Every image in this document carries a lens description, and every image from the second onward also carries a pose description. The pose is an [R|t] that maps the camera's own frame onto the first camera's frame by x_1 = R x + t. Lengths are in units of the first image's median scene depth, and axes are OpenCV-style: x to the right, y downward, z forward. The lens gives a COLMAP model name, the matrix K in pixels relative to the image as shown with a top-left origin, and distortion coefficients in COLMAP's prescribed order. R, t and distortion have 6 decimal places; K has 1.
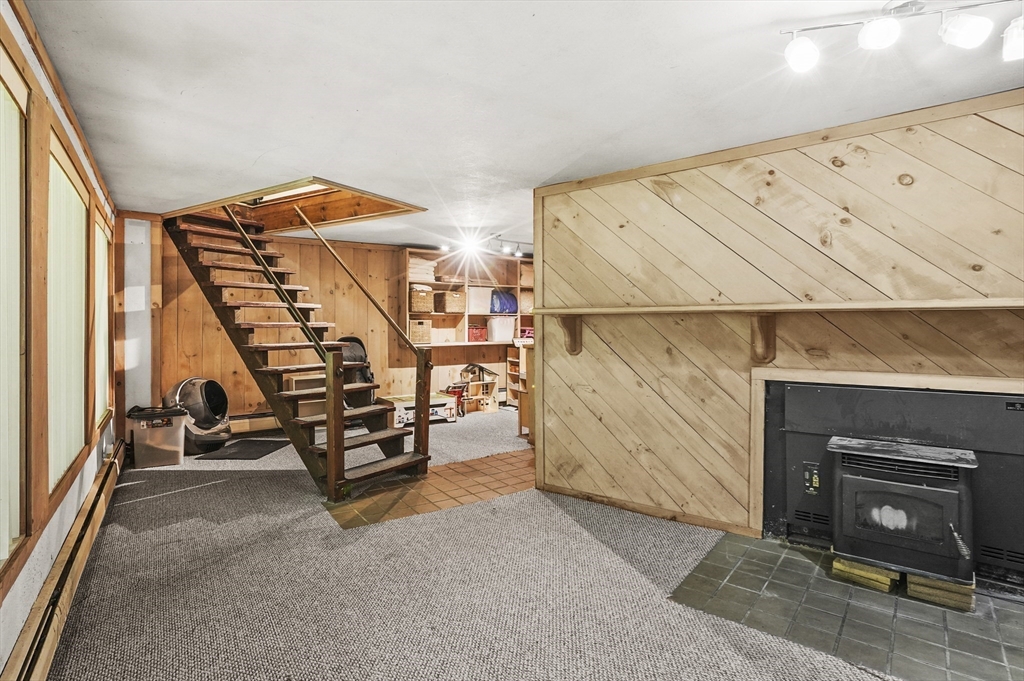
lens RADIAL K [[507.4, 0, 512.0], [0, 507.4, 317.4], [0, 0, 1]] dist [0.001948, -0.000192]
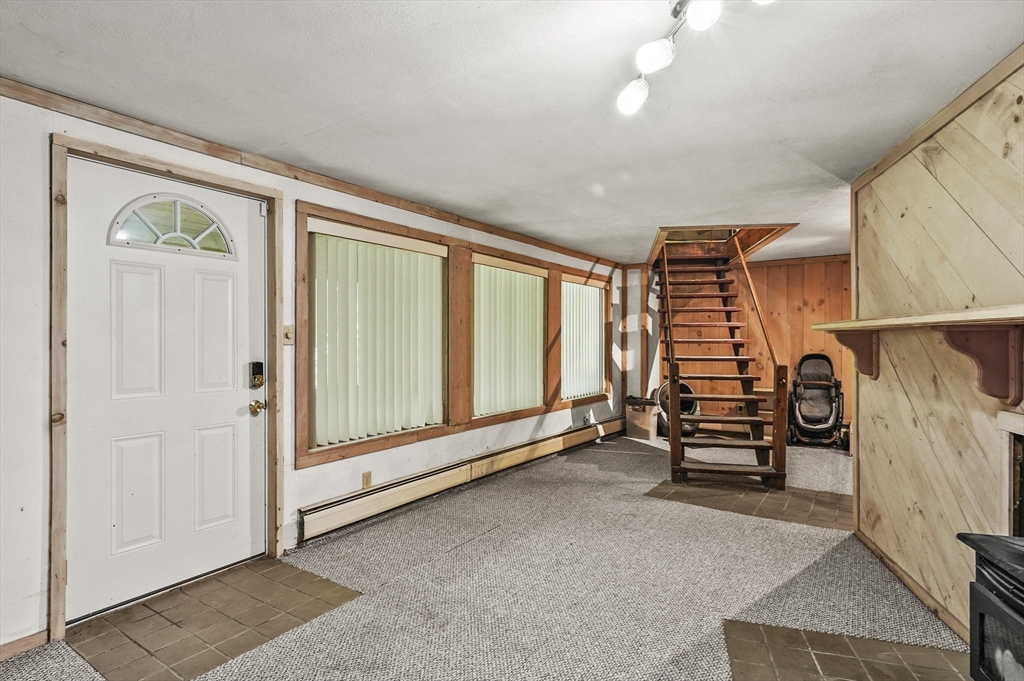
lens RADIAL K [[500.8, 0, 510.8], [0, 500.8, 328.5], [0, 0, 1]] dist [-0.000340, -0.000130]
pose [[0.391825, -0.018580, -0.919852, 0.652736], [0.009419, 0.999825, -0.016183, -0.000984], [0.919991, -0.002323, 0.391932, 0.146288]]
